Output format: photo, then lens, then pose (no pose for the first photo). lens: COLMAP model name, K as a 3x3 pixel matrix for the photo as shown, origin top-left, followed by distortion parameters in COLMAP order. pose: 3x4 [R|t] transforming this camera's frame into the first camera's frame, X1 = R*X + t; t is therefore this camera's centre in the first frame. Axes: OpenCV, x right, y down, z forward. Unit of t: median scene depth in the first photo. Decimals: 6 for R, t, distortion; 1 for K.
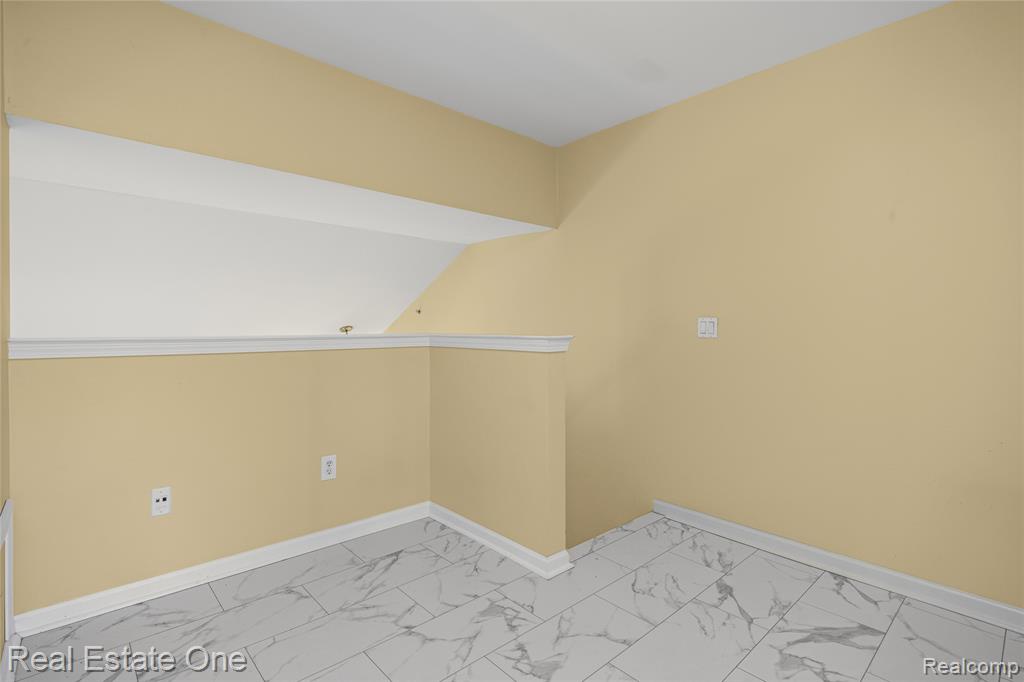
lens RADIAL K [[489.2, 0, 509.4], [0, 489.2, 341.6], [0, 0, 1]] dist [0.001126, -0.000172]
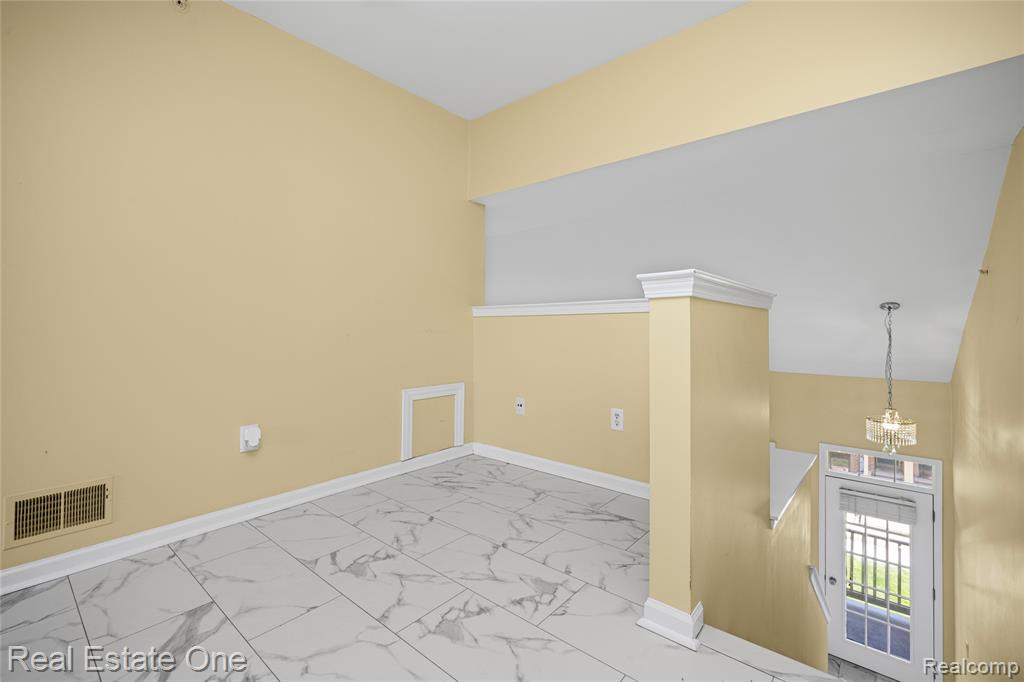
lens RADIAL K [[438.8, 0, 510.7], [0, 438.8, 331.6], [0, 0, 1]] dist [-0.000380, -0.001317]
pose [[0.134607, 0.004724, -0.990888, 0.708991], [-0.030083, 0.999547, 0.000679, 0.083259], [0.990442, 0.029718, 0.134688, 0.774583]]
